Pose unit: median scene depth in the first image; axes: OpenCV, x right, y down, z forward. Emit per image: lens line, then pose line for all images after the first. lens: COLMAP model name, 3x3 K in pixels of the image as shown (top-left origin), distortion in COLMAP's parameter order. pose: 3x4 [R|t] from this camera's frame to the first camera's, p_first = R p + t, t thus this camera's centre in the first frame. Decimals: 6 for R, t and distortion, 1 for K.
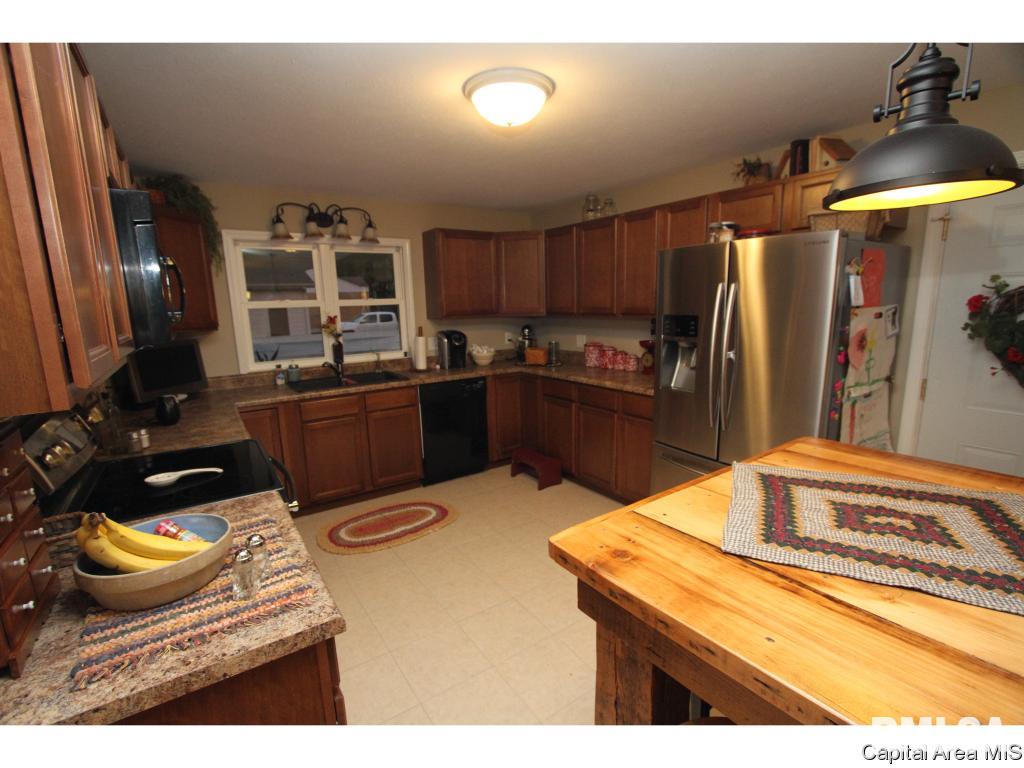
lens RADIAL K [[469.9, 0, 508.9], [0, 469.9, 396.6], [0, 0, 1]] dist [-0.022059, 0.003232]
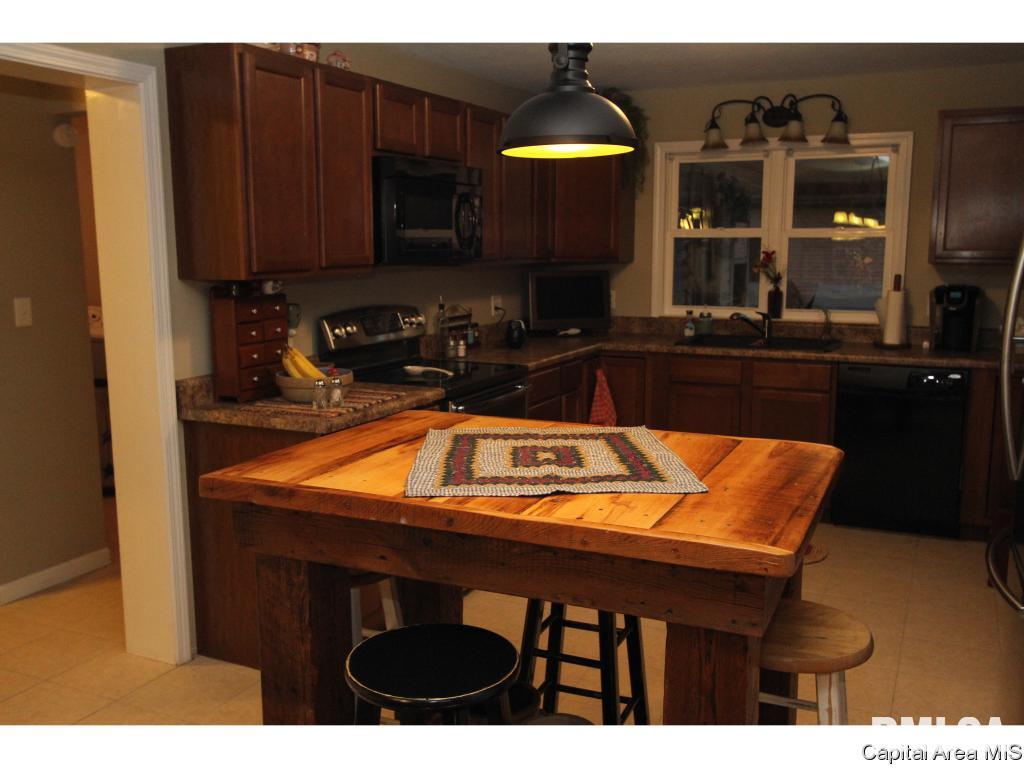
lens RADIAL K [[936.6, 0, 512.9], [0, 936.6, 389.4], [0, 0, 1]] dist [-0.006388, 0.000000]
pose [[0.507119, 0.160979, -0.846709, 0.680780], [-0.182152, 0.980230, 0.077268, -0.006192], [0.842408, 0.115046, 0.526416, -0.047839]]
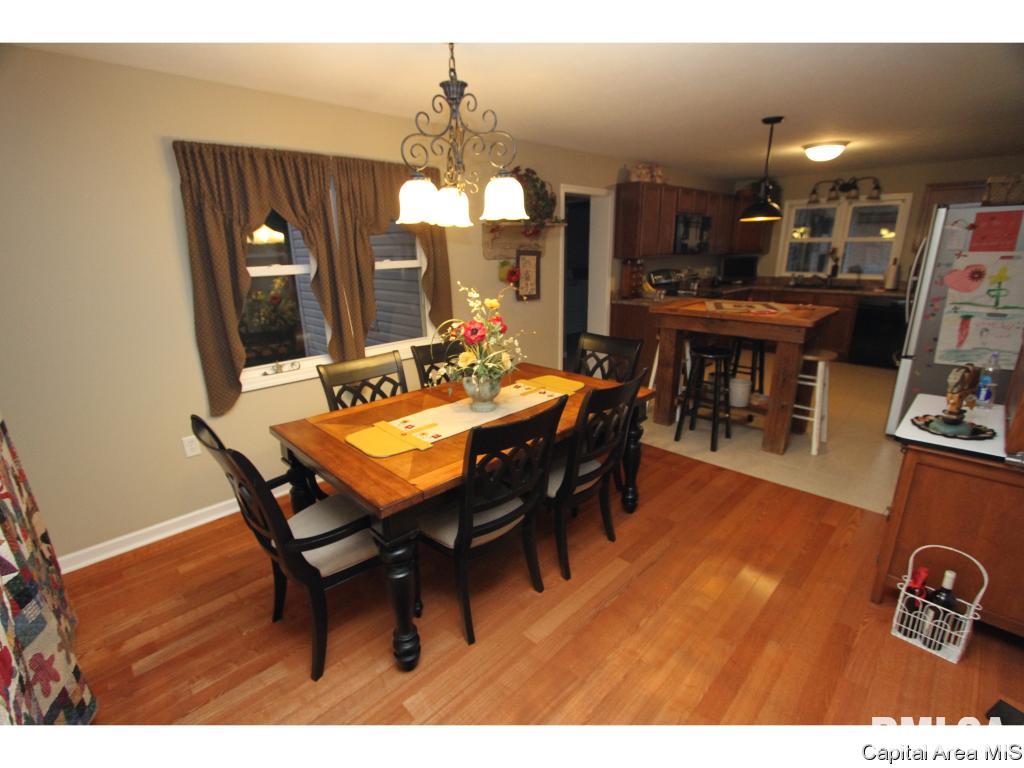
lens RADIAL K [[469.9, 0, 514.9], [0, 469.9, 391.8], [0, 0, 1]] dist [-0.022059, 0.003232]
pose [[0.189951, 0.314041, -0.930213, 1.132096], [-0.181477, 0.942367, 0.281087, 0.052910], [0.964875, 0.115420, 0.235995, -0.430876]]
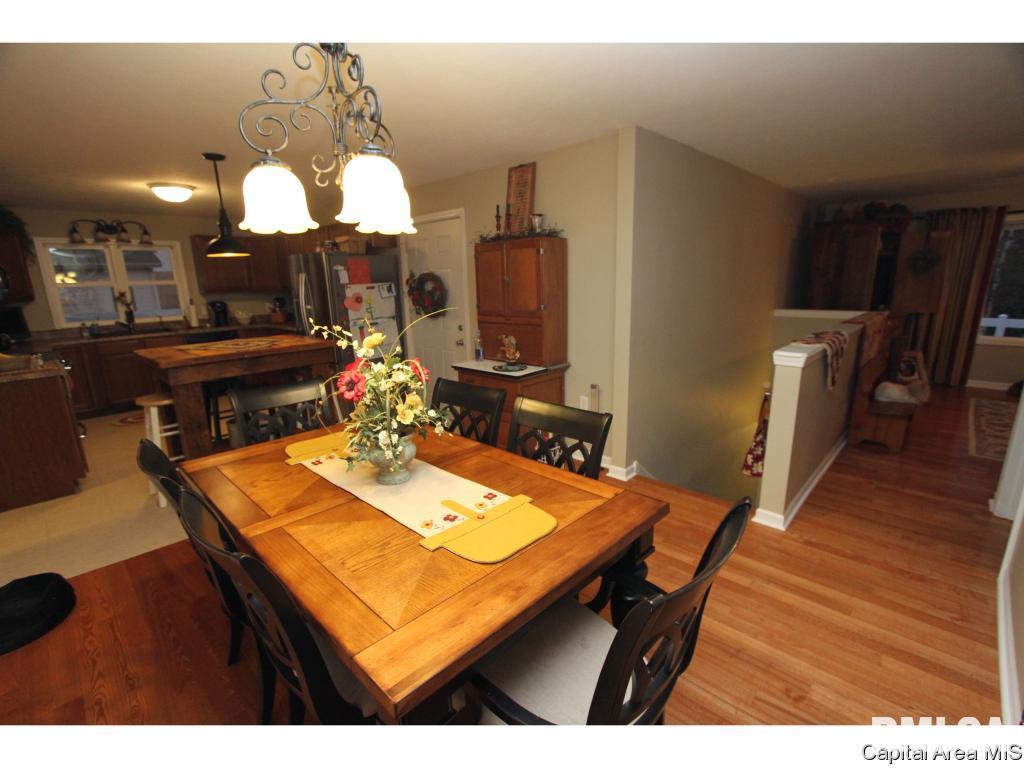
lens RADIAL K [[469.9, 0, 508.1], [0, 469.9, 396.9], [0, 0, 1]] dist [-0.022059, 0.003232]
pose [[0.979382, -0.047157, 0.196437, 0.576676], [0.038476, 0.998117, 0.047779, 0.156120], [-0.198320, -0.039236, 0.979352, -0.797010]]
